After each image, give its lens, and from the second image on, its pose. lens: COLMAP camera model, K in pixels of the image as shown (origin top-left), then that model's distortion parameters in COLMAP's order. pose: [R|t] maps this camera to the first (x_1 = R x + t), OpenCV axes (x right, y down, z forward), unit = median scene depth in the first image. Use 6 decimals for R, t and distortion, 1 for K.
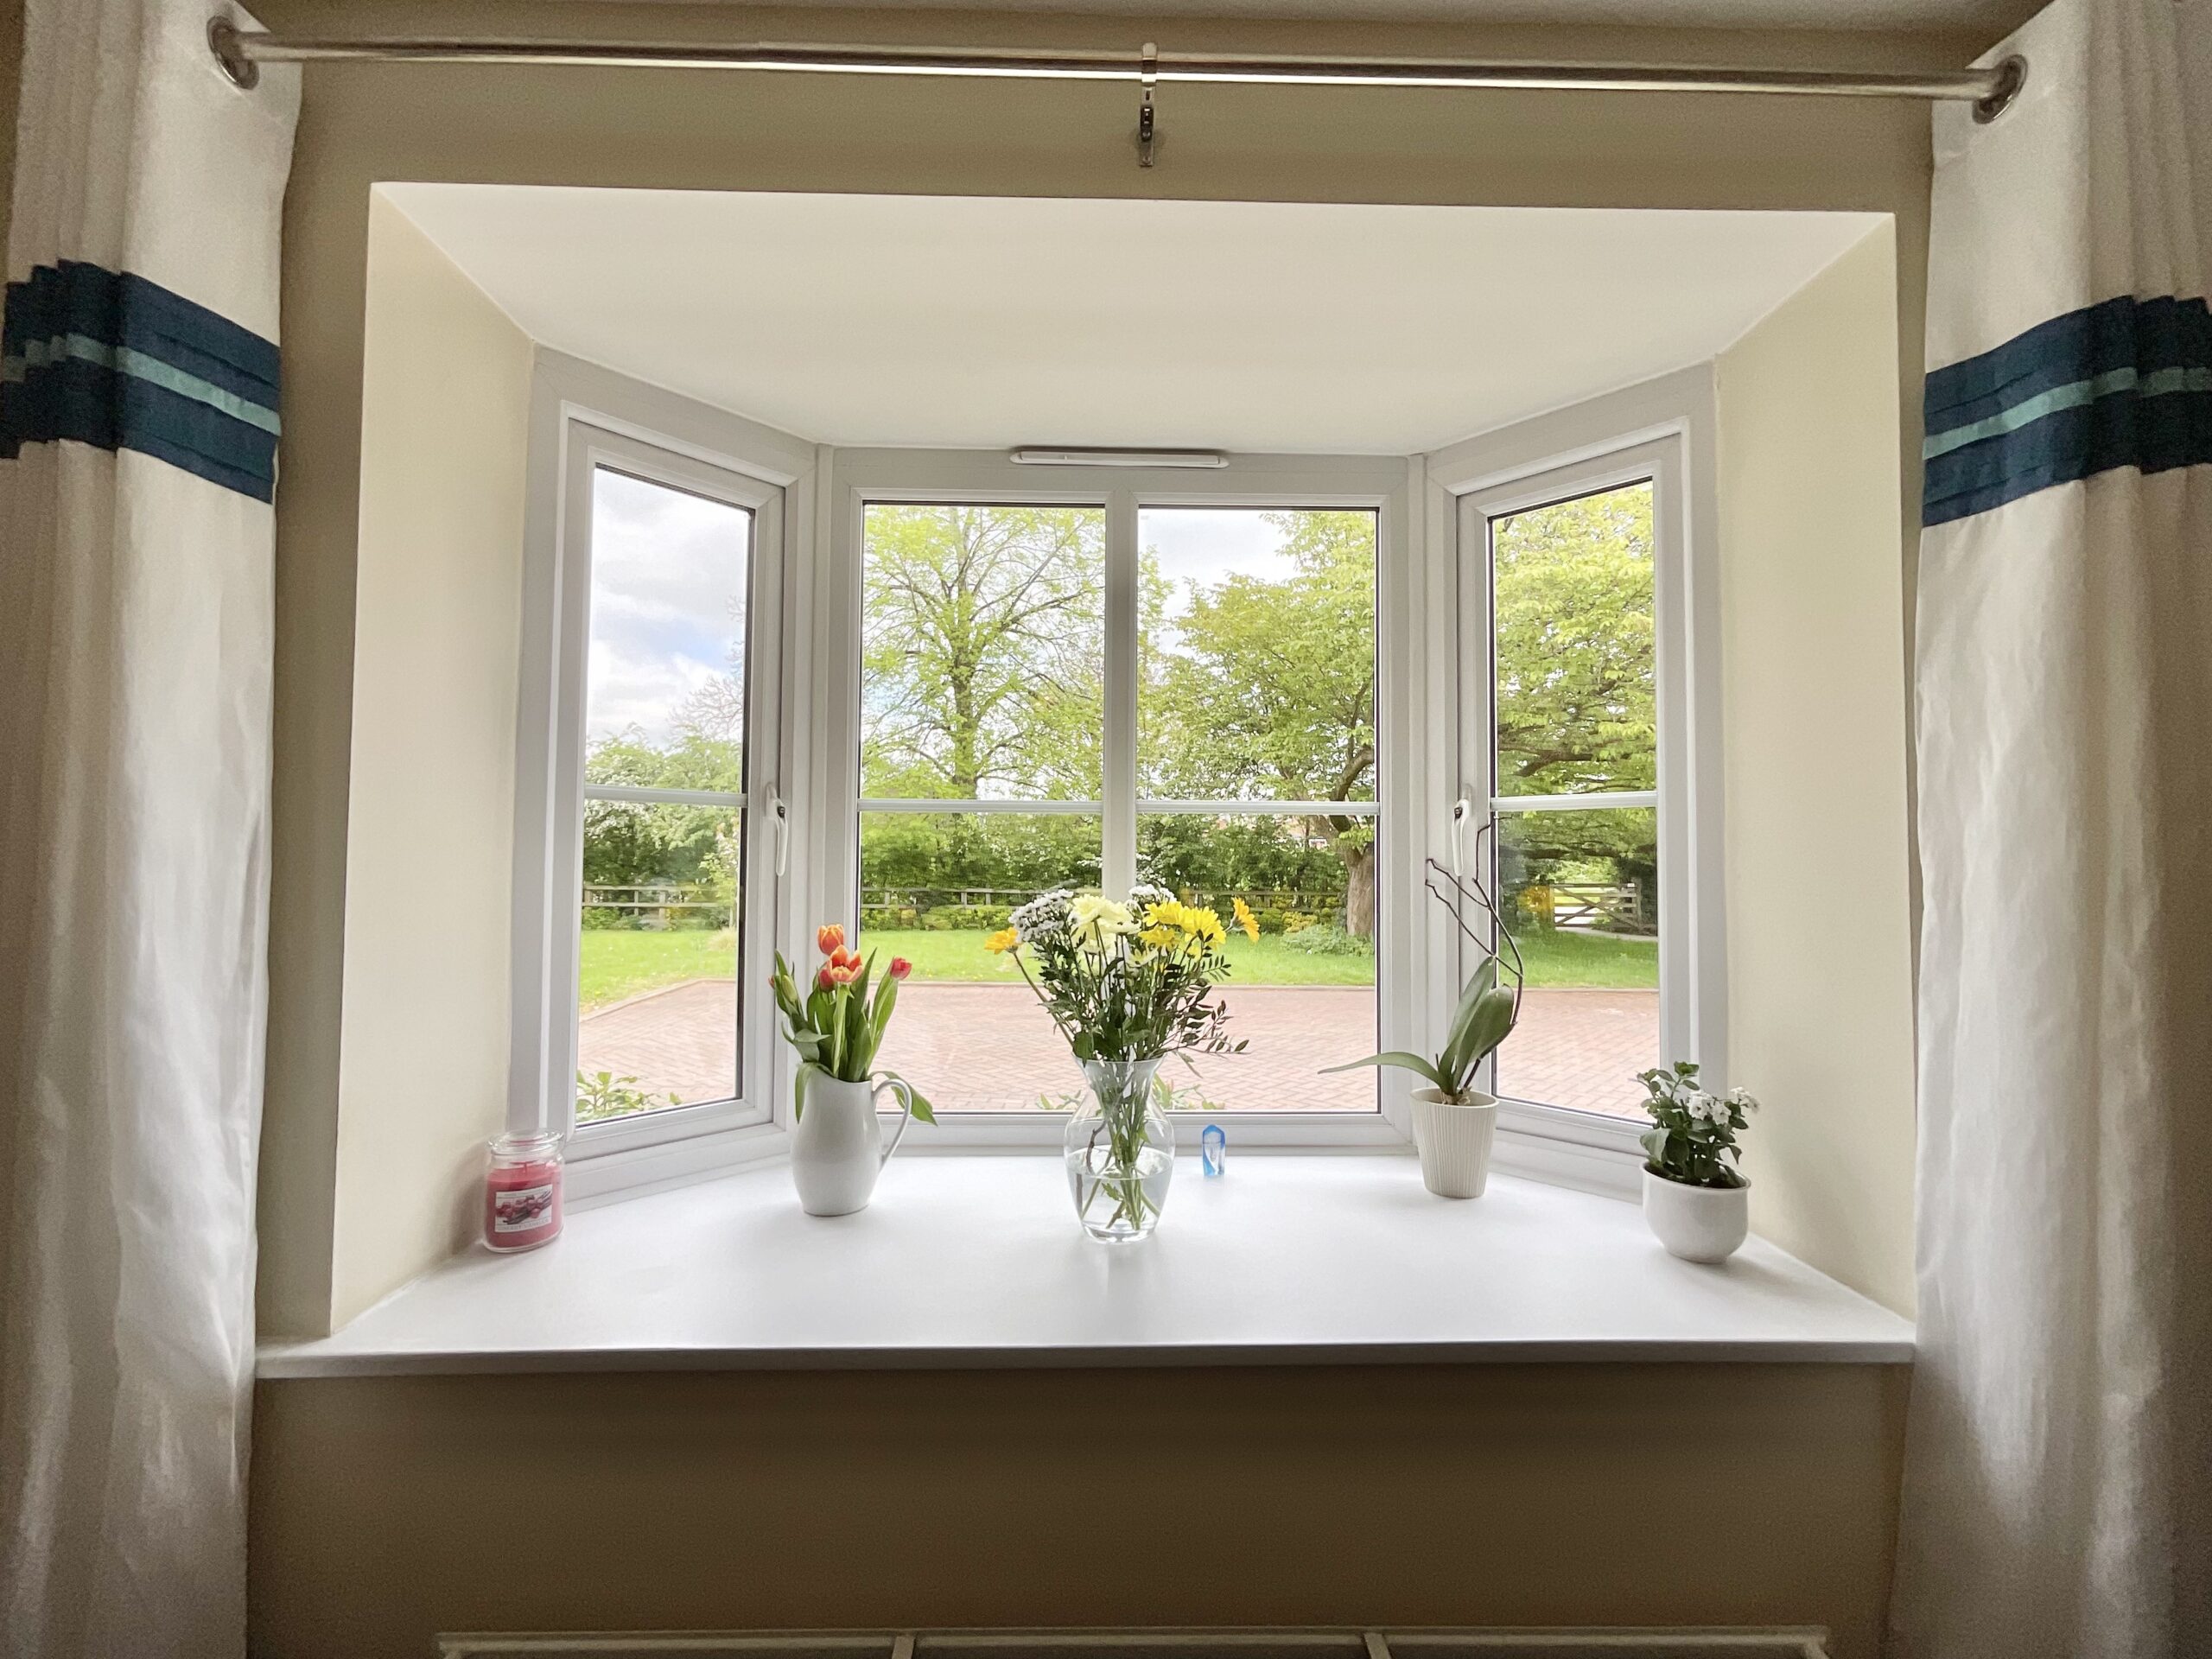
lens RADIAL K [[917.4, 0, 1106.0], [0, 917.4, 829.5], [0, 0, 1]] dist [-0.004950, -0.000517]
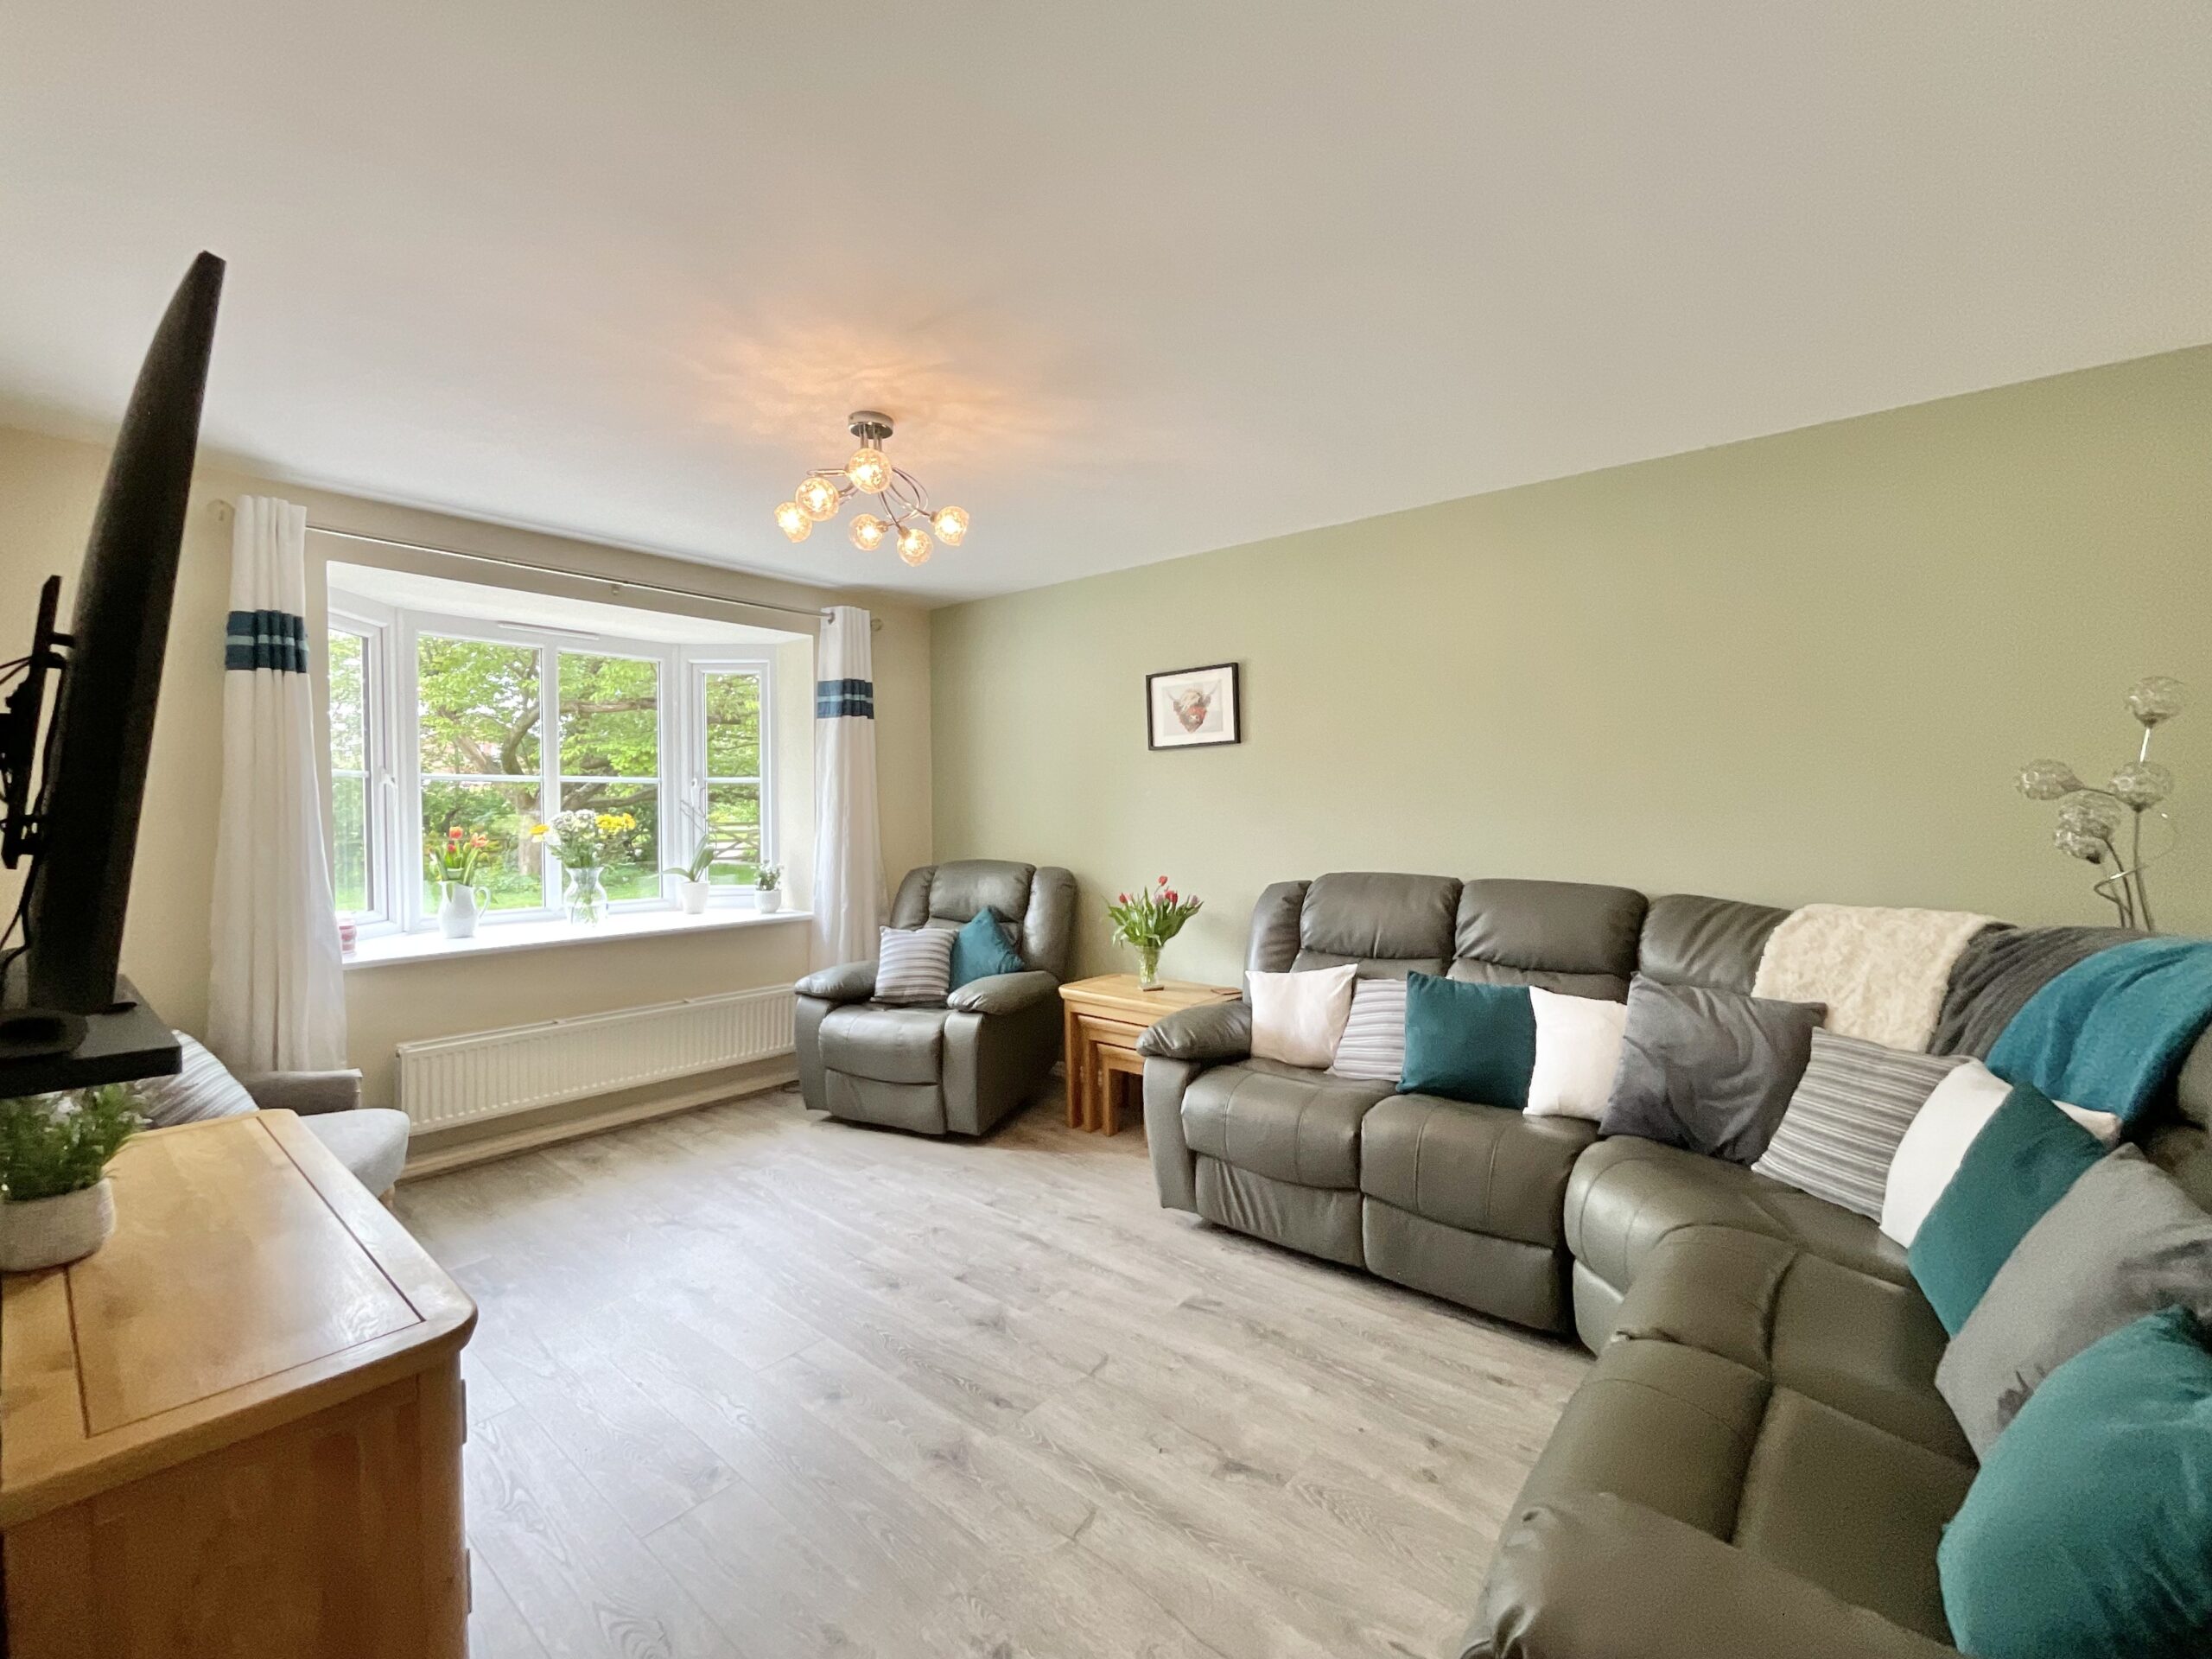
lens RADIAL K [[954.1, 0, 1073.0], [0, 954.1, 831.3], [0, 0, 1]] dist [-0.000519, -0.000104]
pose [[0.680193, -0.023602, 0.732653, -1.203842], [-0.022693, 0.998324, 0.053229, -0.066862], [-0.732682, -0.052832, 0.678518, -2.270669]]
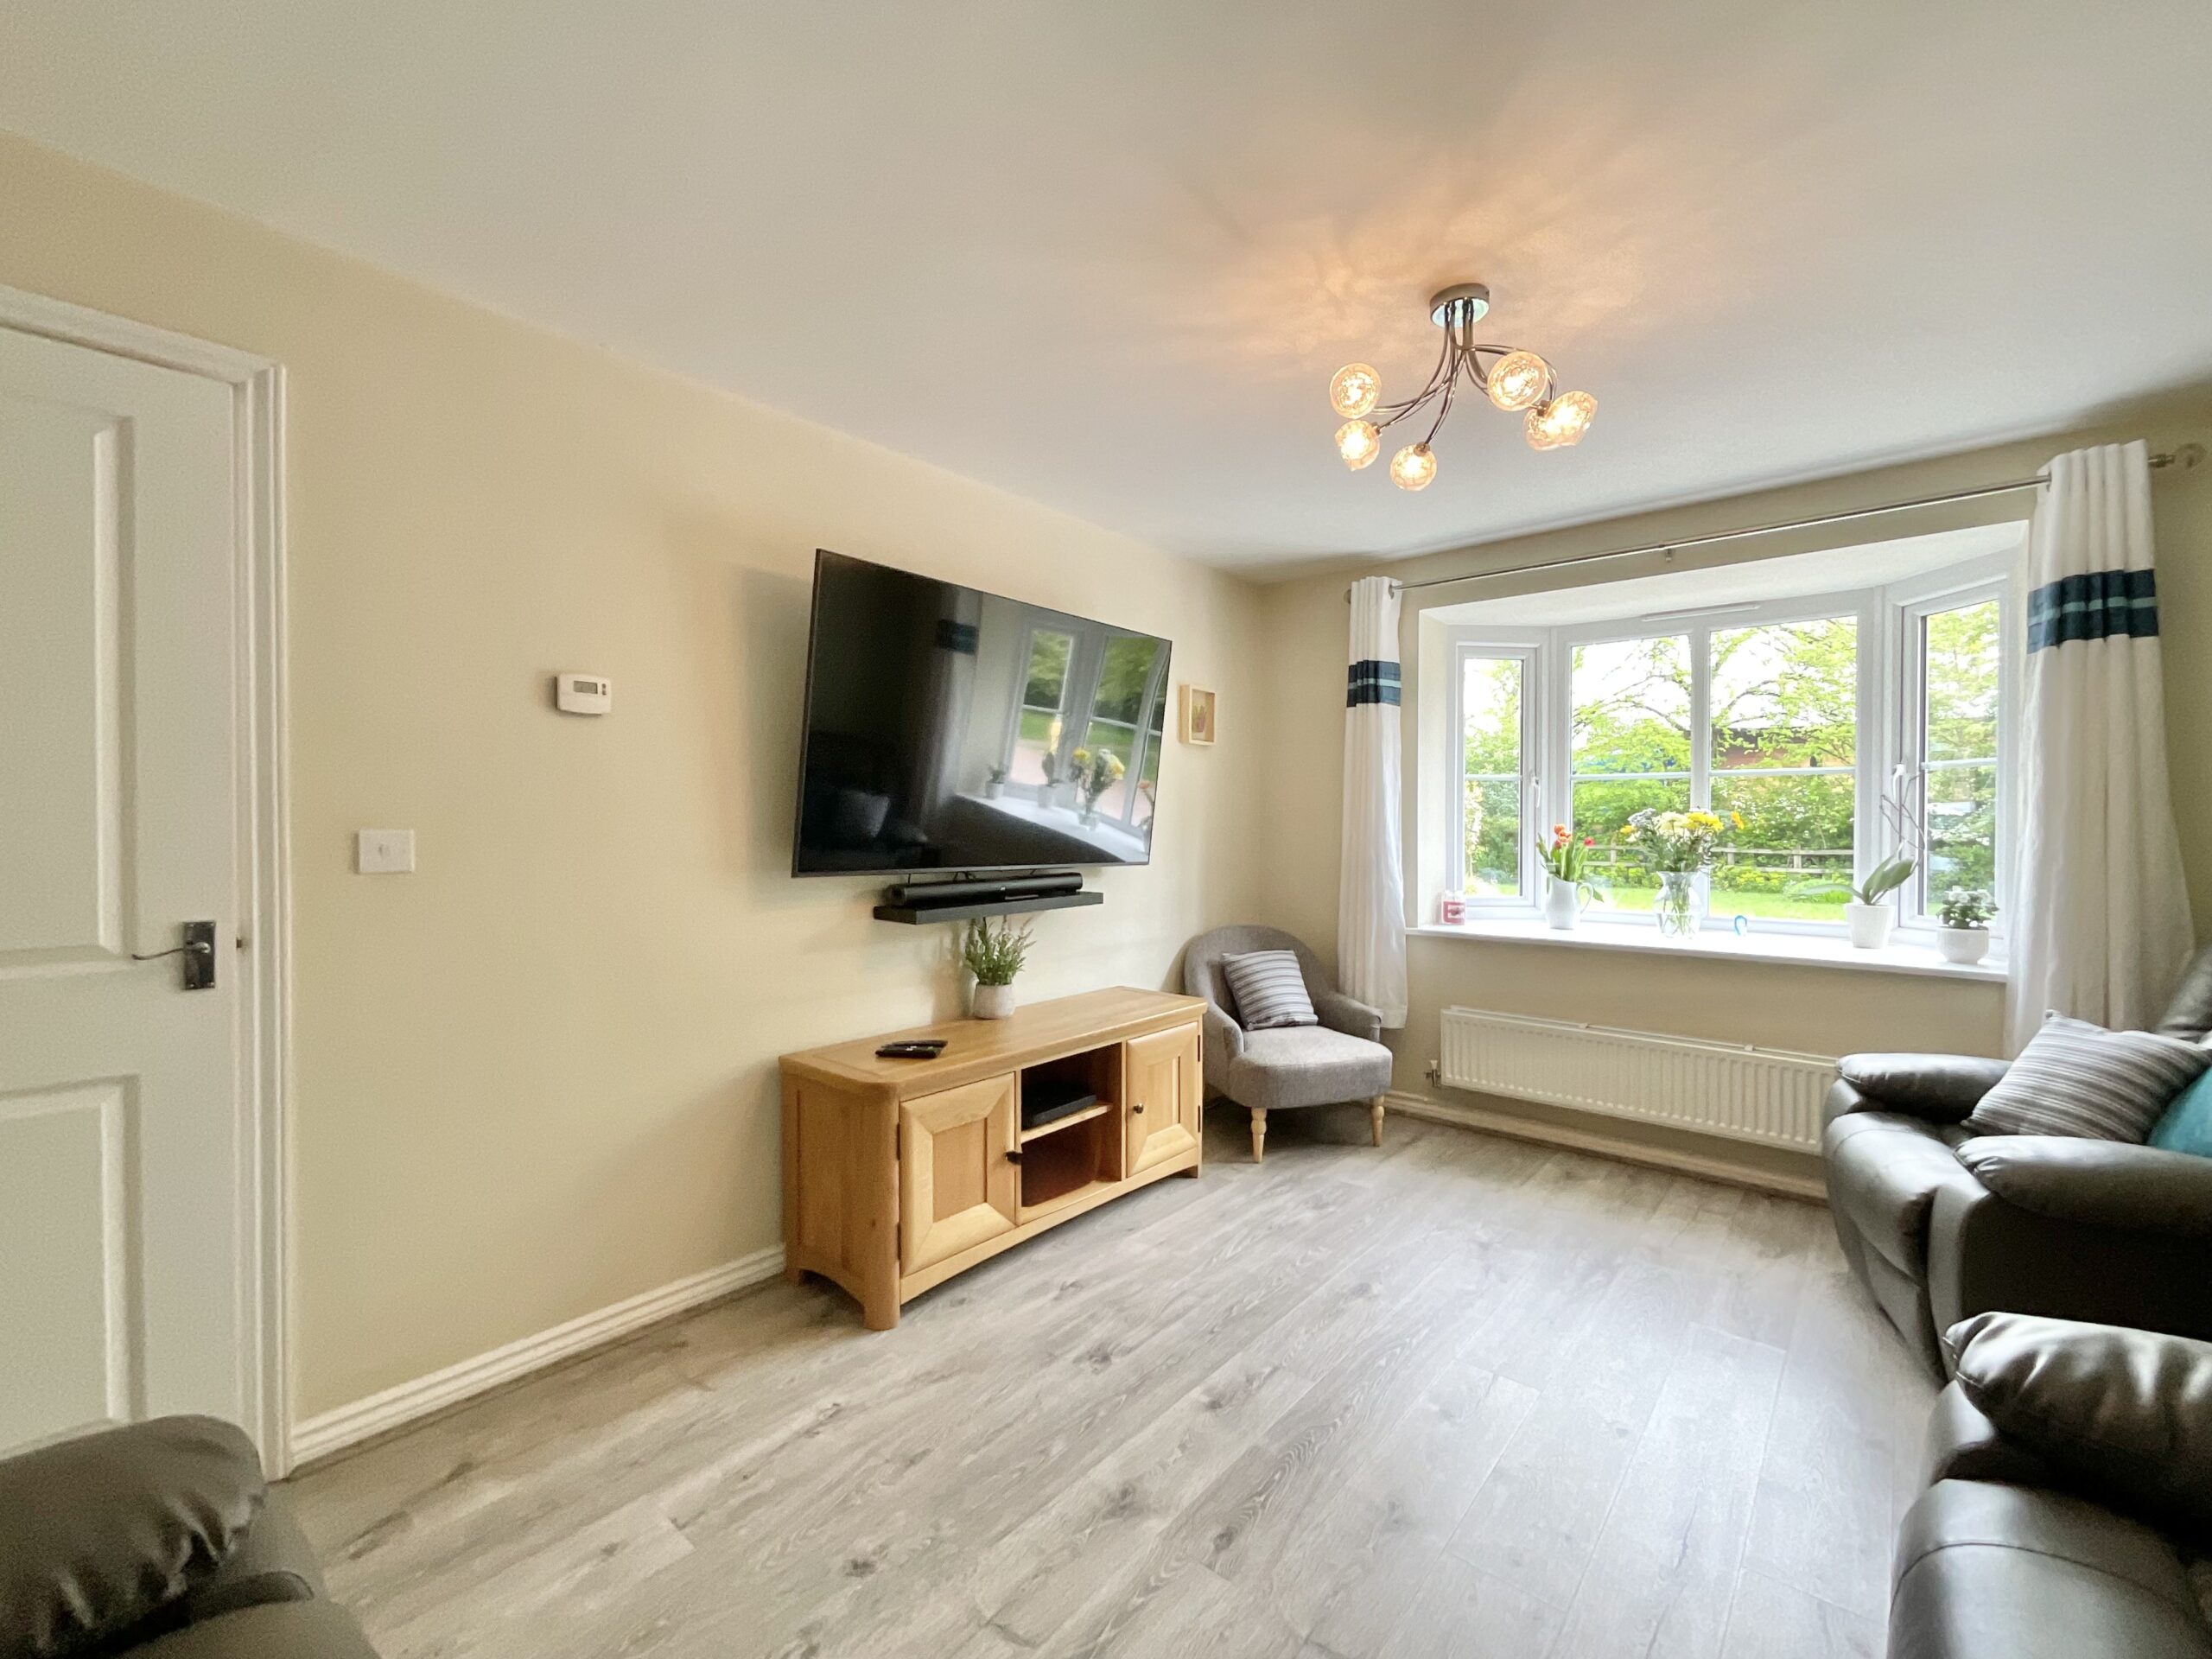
lens RADIAL K [[917.4, 0, 1106.0], [0, 917.4, 829.5], [0, 0, 1]] dist [-0.004950, -0.000517]
pose [[0.735398, 0.002783, -0.677630, 0.606584], [0.025000, 0.999199, 0.031234, 0.002893], [0.677175, -0.039910, 0.734739, -2.095806]]
